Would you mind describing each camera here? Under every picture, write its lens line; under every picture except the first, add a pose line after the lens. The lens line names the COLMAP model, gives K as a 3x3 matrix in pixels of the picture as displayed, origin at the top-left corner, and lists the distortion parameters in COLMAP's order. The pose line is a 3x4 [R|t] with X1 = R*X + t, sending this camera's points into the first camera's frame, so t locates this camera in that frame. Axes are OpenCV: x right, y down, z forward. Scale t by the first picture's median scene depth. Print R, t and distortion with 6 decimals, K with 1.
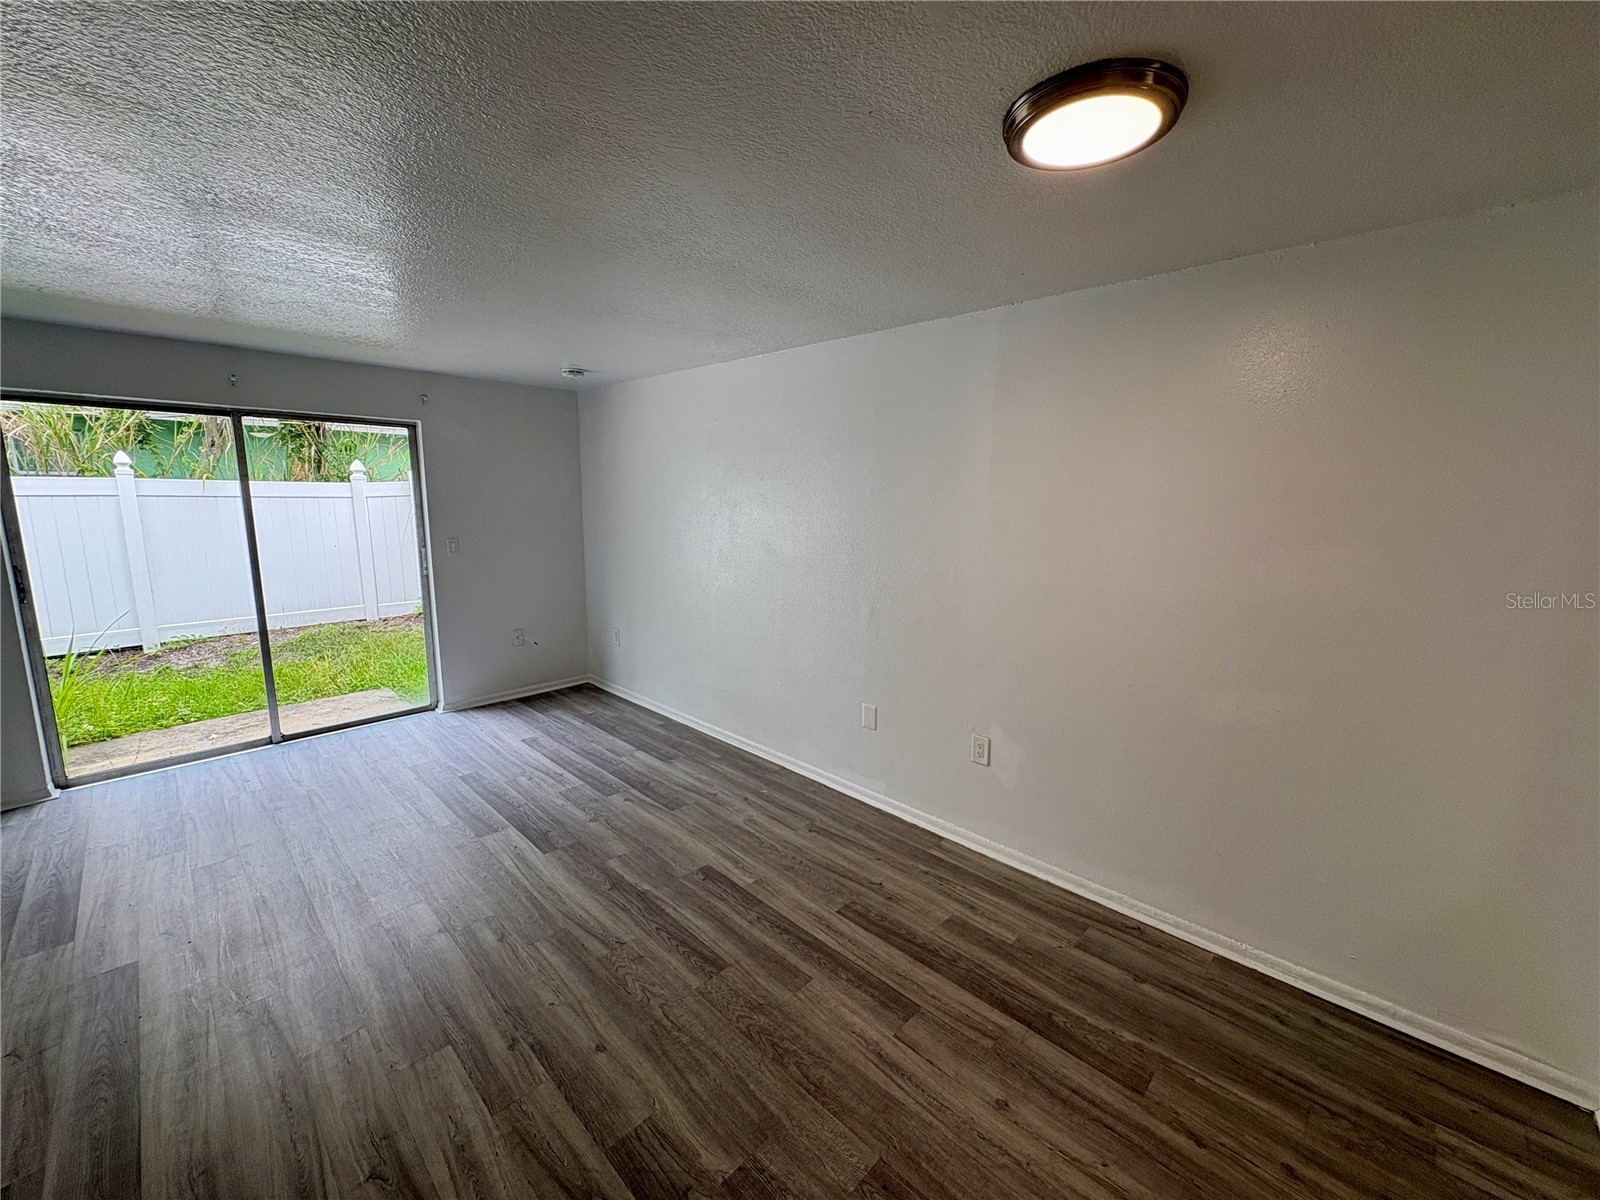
lens RADIAL K [[636.6, 0, 799.5], [0, 636.6, 598.3], [0, 0, 1]] dist [-0.000492, 0.000251]
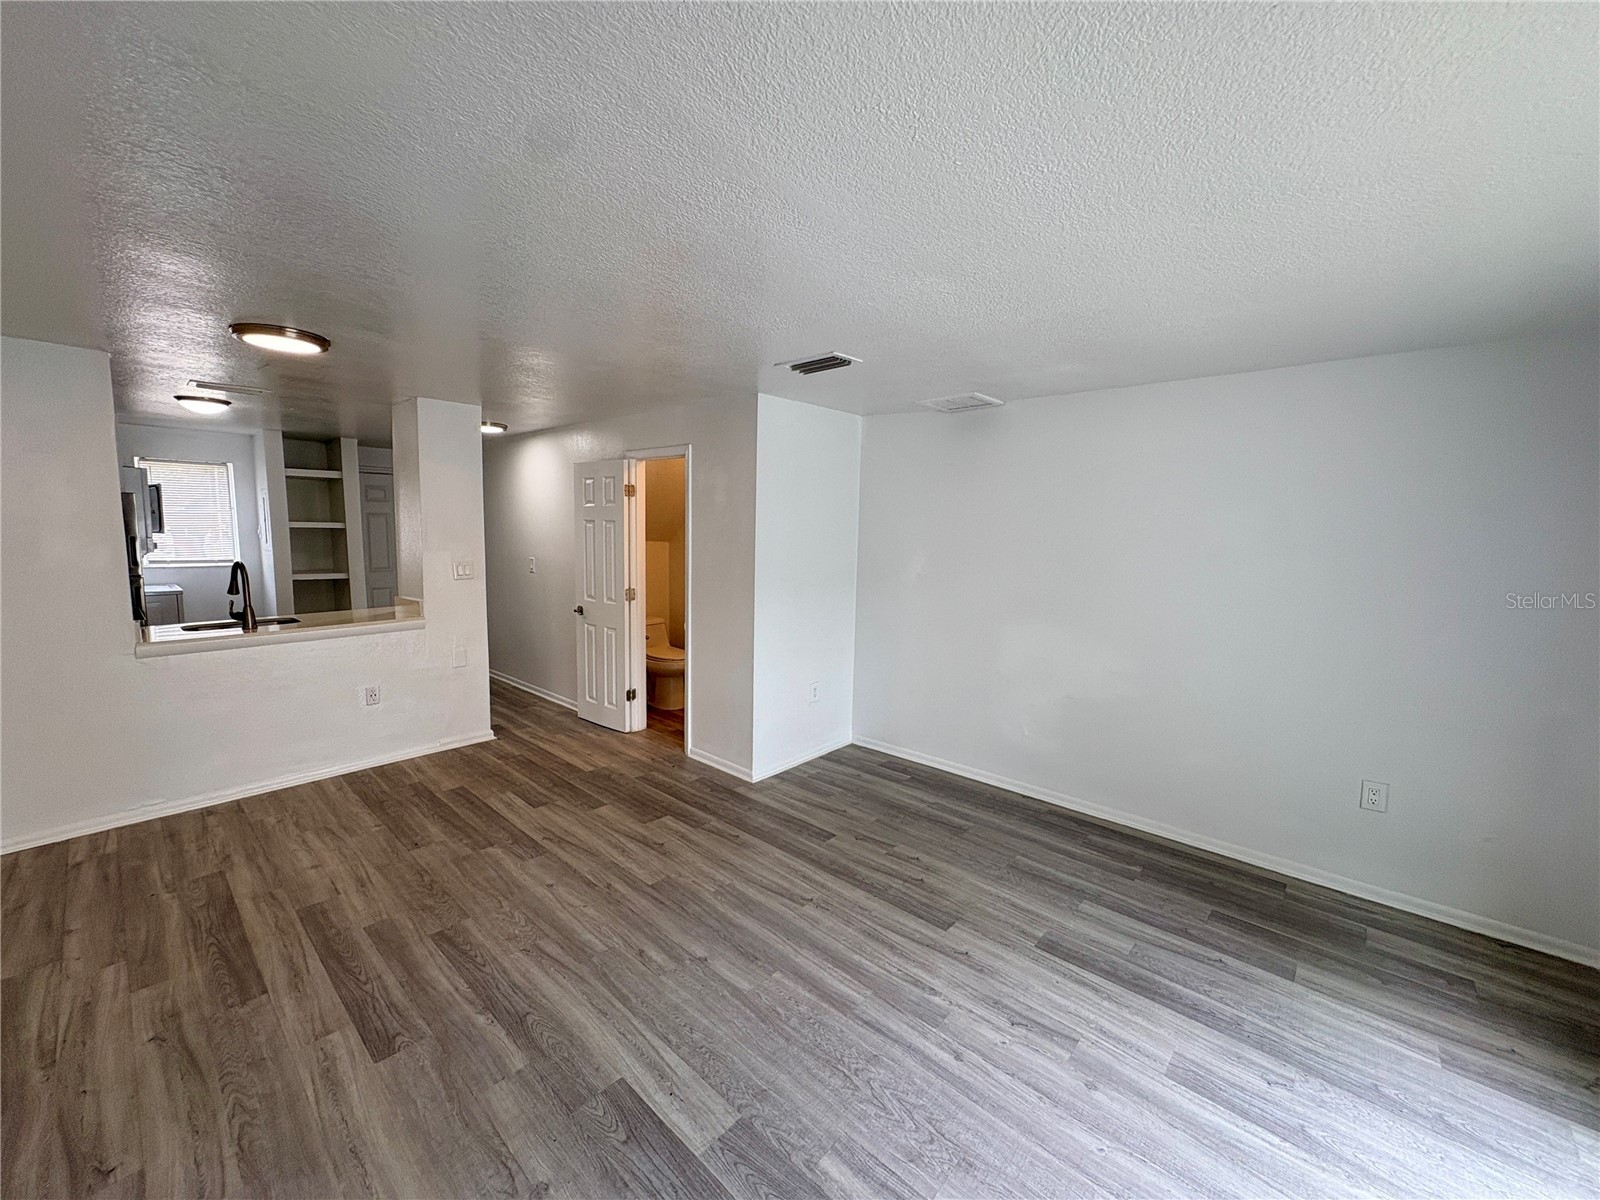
lens RADIAL K [[636.6, 0, 799.5], [0, 636.6, 598.3], [0, 0, 1]] dist [-0.000492, 0.000251]
pose [[-0.998955, -0.027885, -0.036222, -0.567131], [-0.036801, 0.960628, 0.275388, -0.265424], [0.027117, 0.276433, -0.960650, 1.555554]]
